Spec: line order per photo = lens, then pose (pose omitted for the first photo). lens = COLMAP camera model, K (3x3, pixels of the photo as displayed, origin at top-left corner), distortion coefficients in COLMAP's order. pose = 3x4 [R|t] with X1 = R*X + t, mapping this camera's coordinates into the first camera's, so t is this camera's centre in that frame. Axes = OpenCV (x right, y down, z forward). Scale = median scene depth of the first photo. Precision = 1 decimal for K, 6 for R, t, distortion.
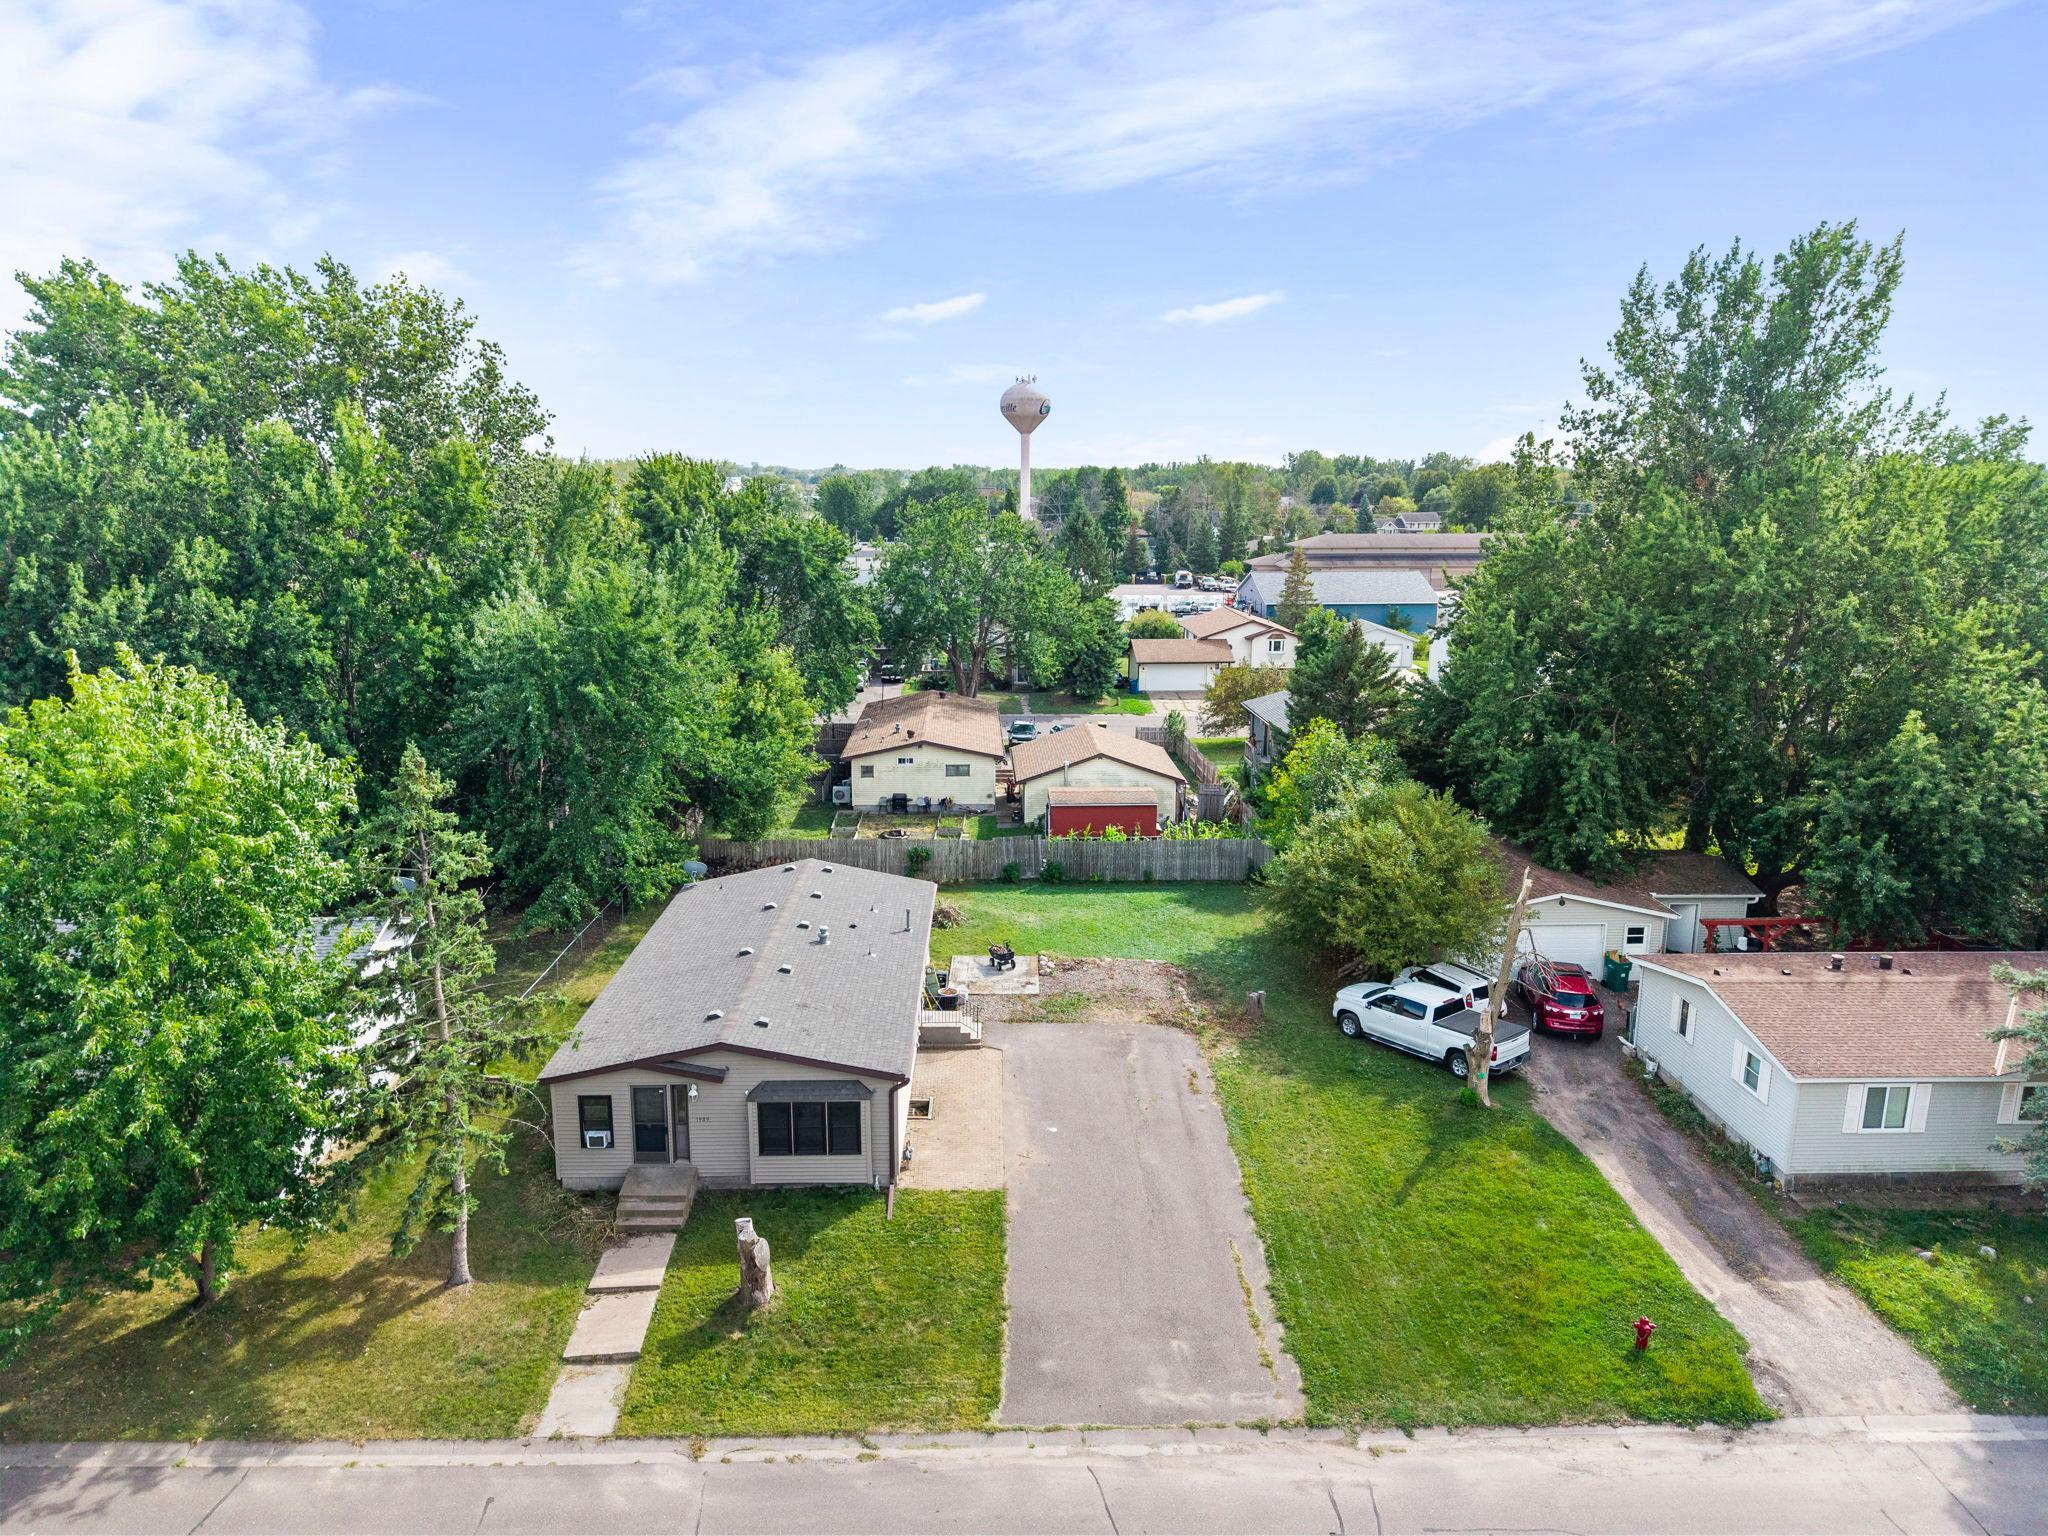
lens RADIAL K [[1361.0, 0, 1025.1], [0, 1361.0, 783.3], [0, 0, 1]] dist [0.043490, -0.043002]
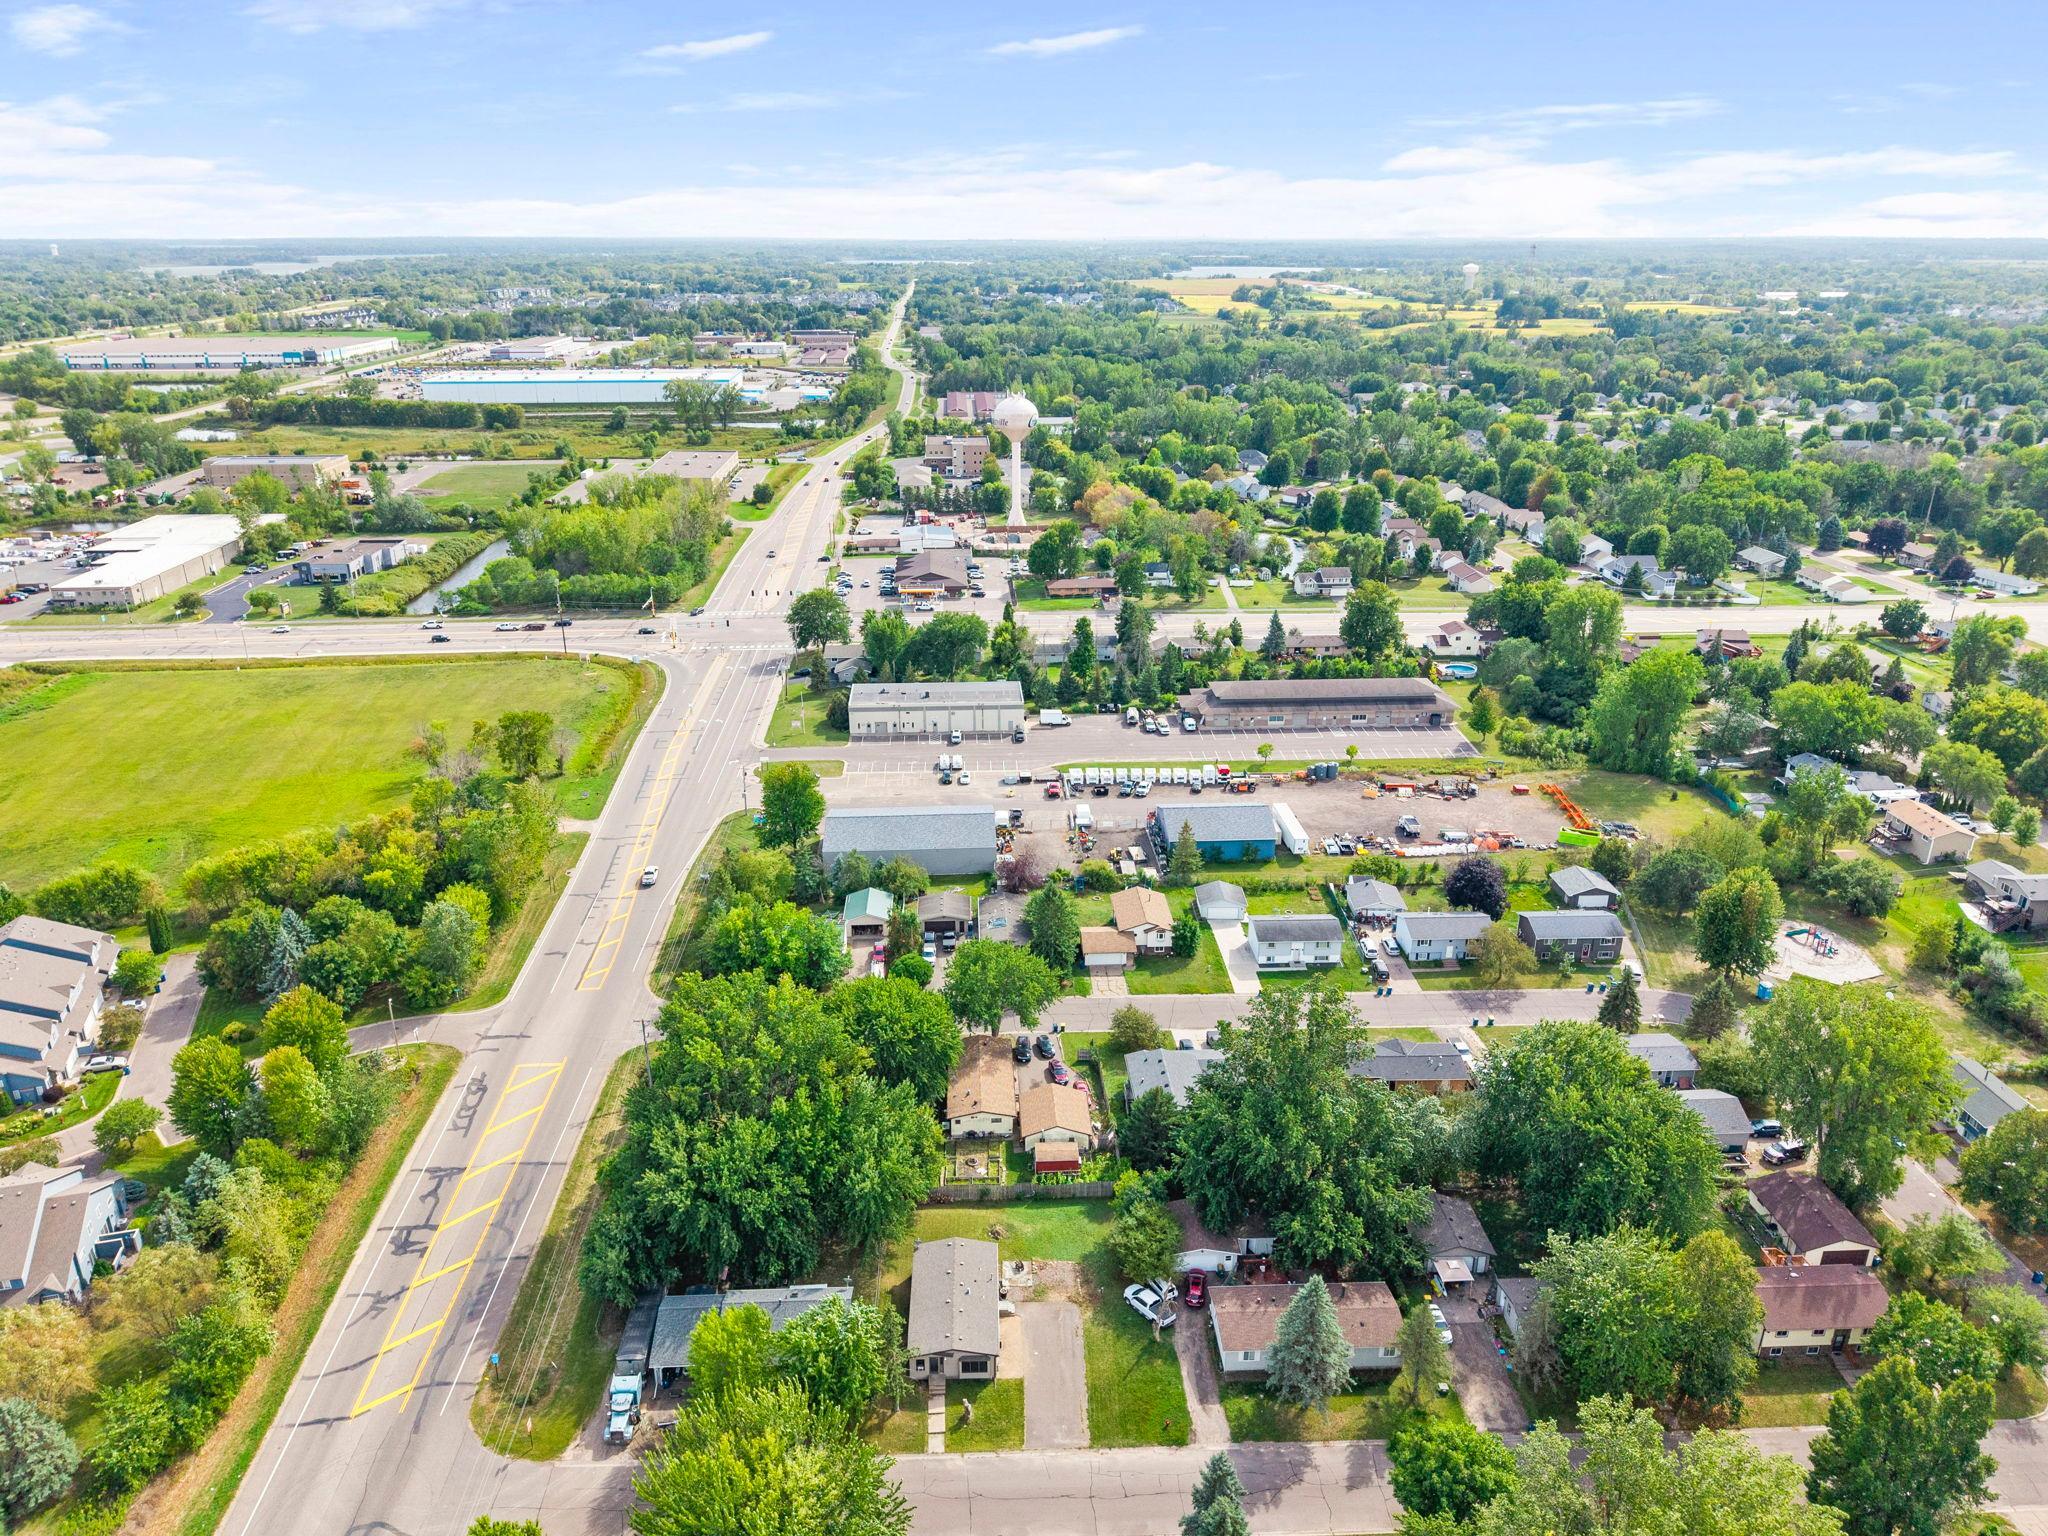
lens RADIAL K [[1405.2, 0, 1030.8], [0, 1405.2, 767.4], [0, 0, 1]] dist [0.044950, -0.052938]
pose [[0.999919, -0.004300, 0.011950, -0.036427], [0.002476, 0.988882, 0.148682, -2.083280], [-0.012456, -0.148640, 0.988813, -2.810611]]
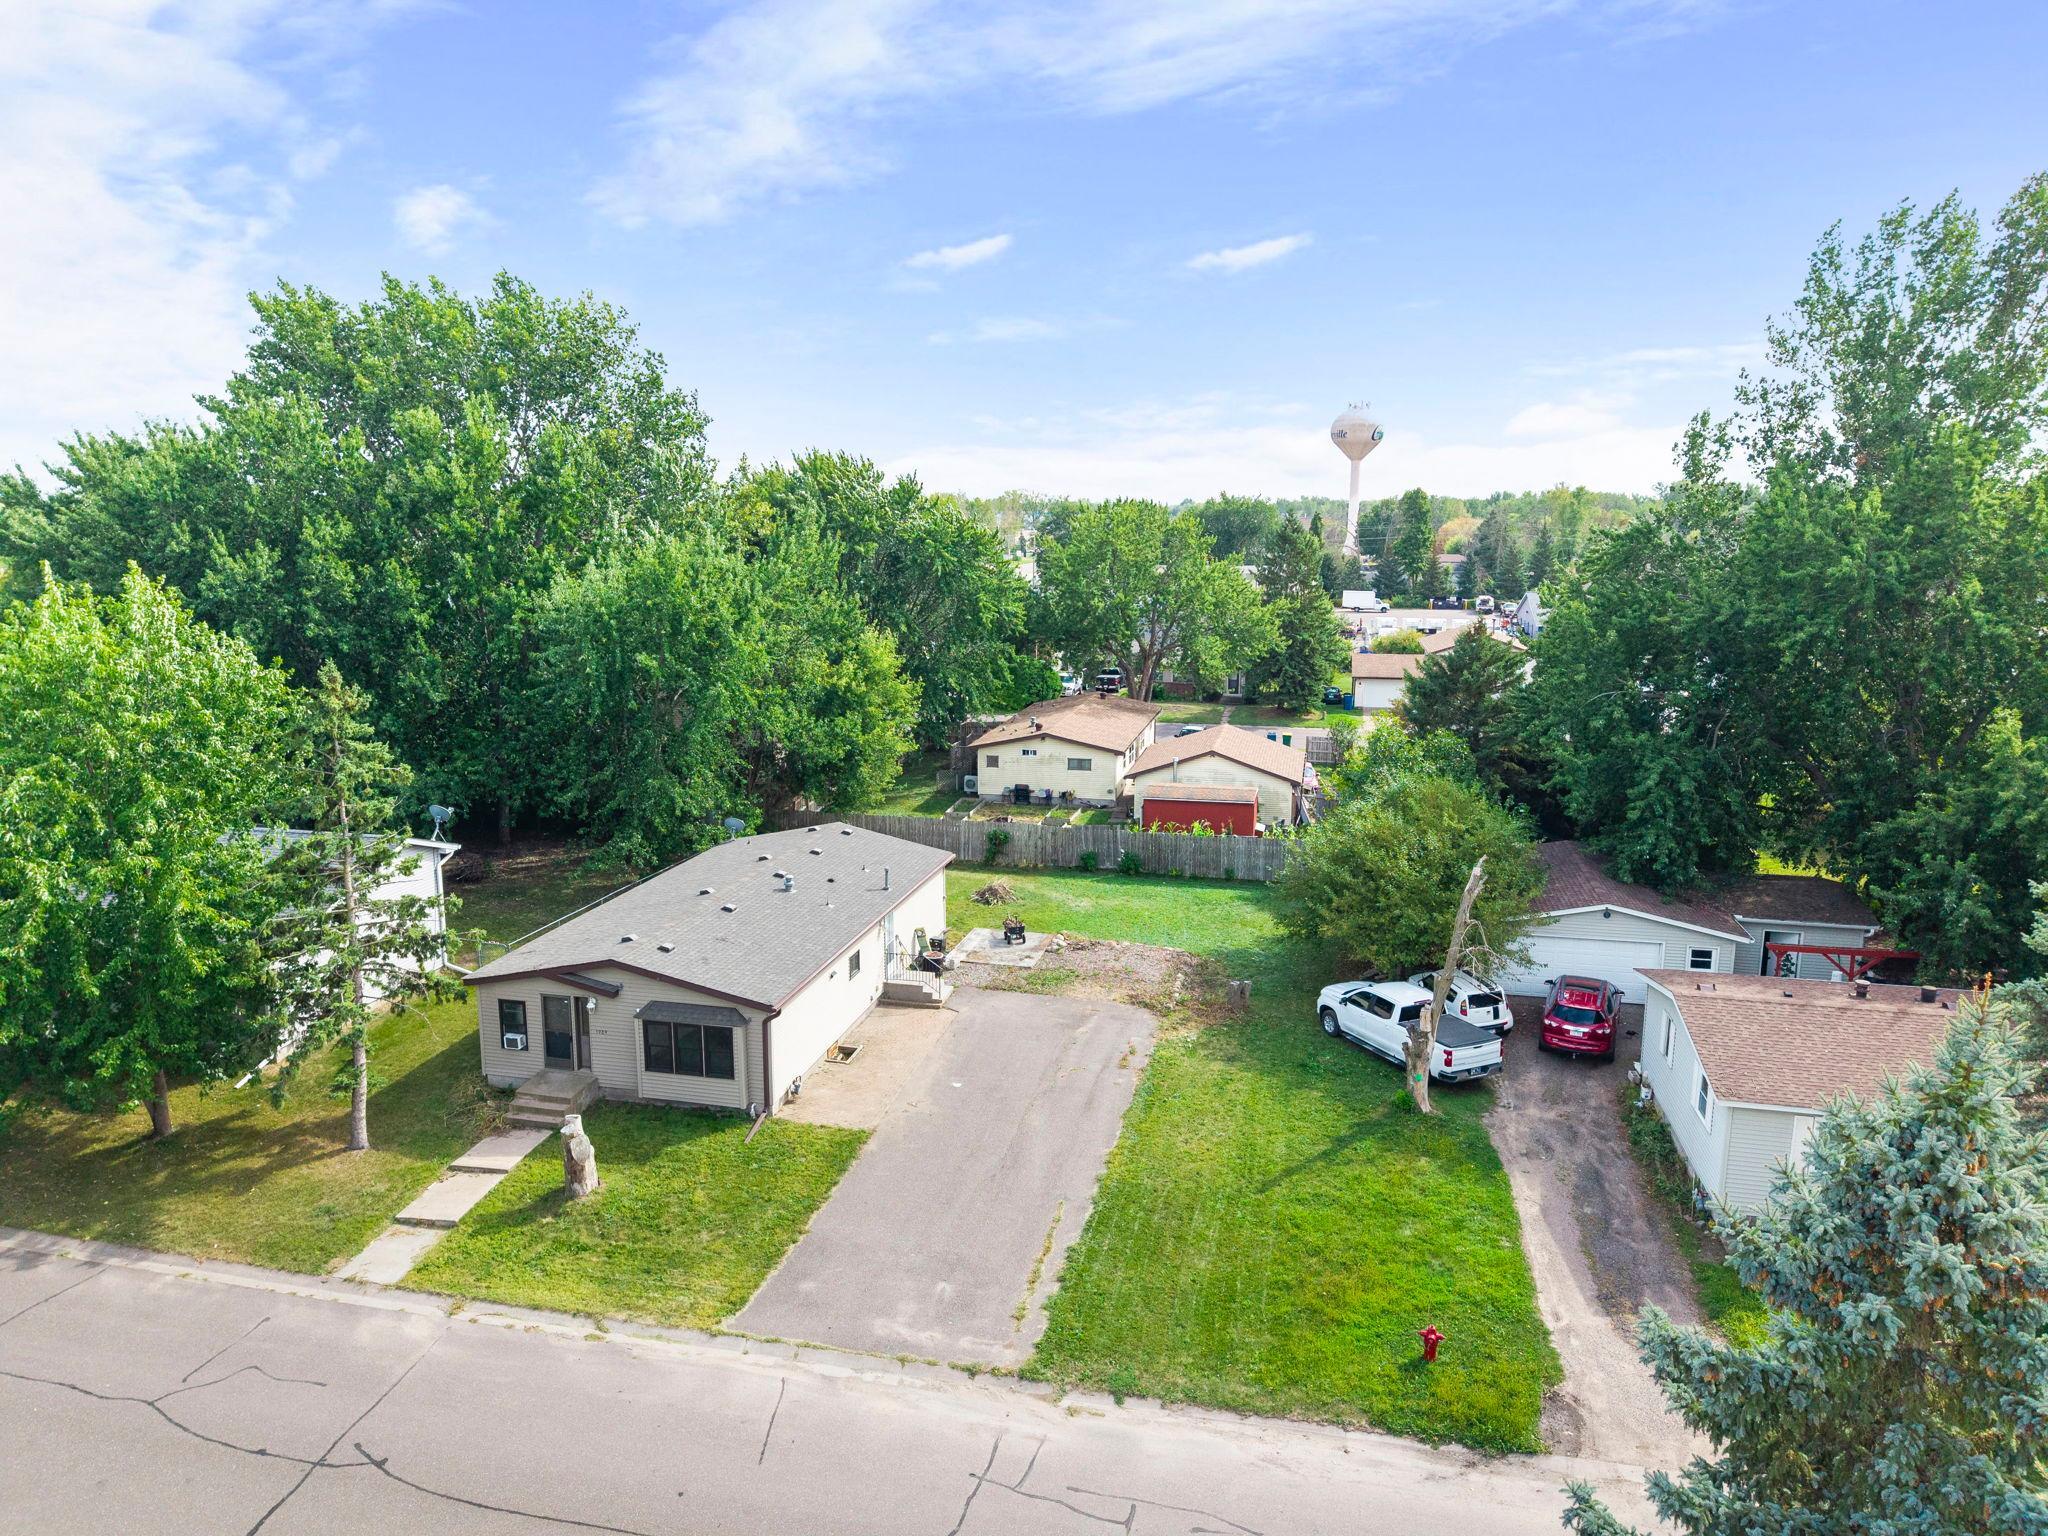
lens RADIAL K [[1367.1, 0, 1025.1], [0, 1367.1, 763.8], [0, 0, 1]] dist [0.035754, -0.031210]
pose [[0.967067, 0.043660, -0.250750, 0.348687], [-0.053448, 0.998046, -0.032358, 0.054014], [0.248847, 0.044695, 0.967511, 0.033768]]
